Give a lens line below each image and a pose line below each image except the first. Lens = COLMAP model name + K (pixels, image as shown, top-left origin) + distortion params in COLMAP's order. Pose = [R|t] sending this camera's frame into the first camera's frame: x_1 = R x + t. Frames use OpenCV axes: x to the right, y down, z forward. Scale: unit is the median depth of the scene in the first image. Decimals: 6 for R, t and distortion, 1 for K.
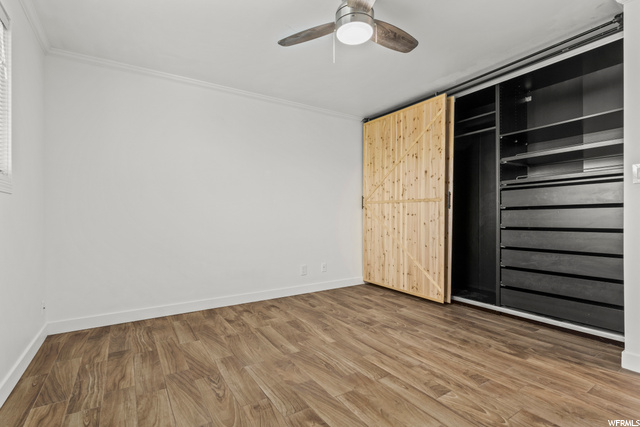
lens RADIAL K [[307.2, 0, 316.6], [0, 307.2, 215.2], [0, 0, 1]] dist [0.005383, -0.000994]
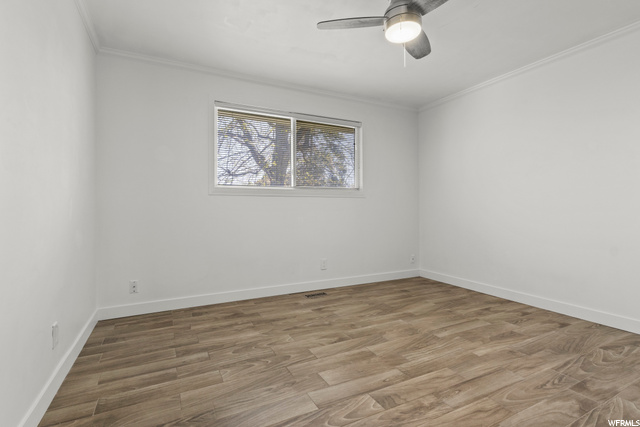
lens RADIAL K [[307.2, 0, 317.1], [0, 307.2, 211.9], [0, 0, 1]] dist [0.005383, -0.000994]
pose [[-0.104529, 0.015877, -0.994395, 0.966166], [0.007639, 0.999856, 0.015161, -0.001949], [0.994493, -0.006011, -0.104635, 0.663229]]
